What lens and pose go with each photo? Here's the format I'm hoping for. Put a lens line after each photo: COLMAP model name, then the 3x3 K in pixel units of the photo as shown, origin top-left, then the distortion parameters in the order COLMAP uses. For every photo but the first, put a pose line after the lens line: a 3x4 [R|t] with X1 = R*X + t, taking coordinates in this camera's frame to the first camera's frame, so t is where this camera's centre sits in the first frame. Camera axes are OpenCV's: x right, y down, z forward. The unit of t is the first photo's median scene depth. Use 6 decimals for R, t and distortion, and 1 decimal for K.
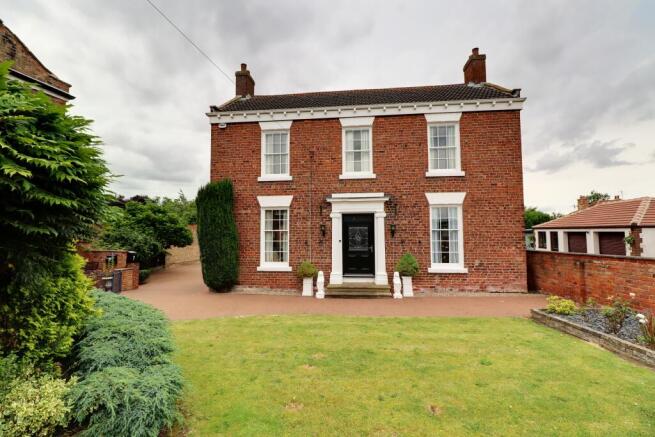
lens RADIAL K [[304.3, 0, 333.1], [0, 304.3, 213.3], [0, 0, 1]] dist [-0.005703, -0.001144]
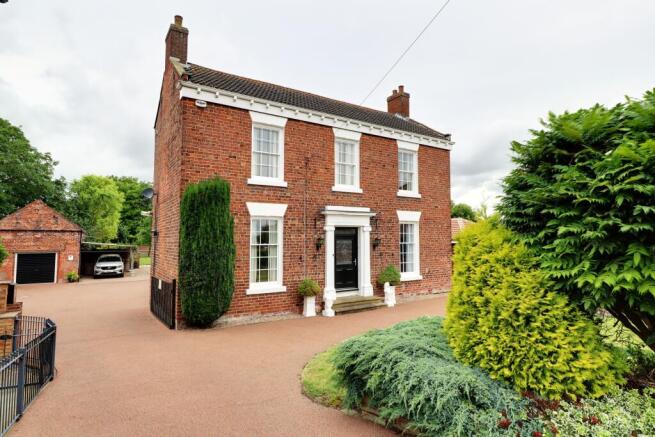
lens RADIAL K [[354.9, 0, 324.7], [0, 354.9, 215.8], [0, 0, 1]] dist [0.000208, -0.002608]
pose [[0.780747, 0.044447, 0.623264, -0.690077], [-0.041969, 0.998945, -0.018664, -0.011259], [-0.623436, -0.011586, 0.781789, 0.136528]]
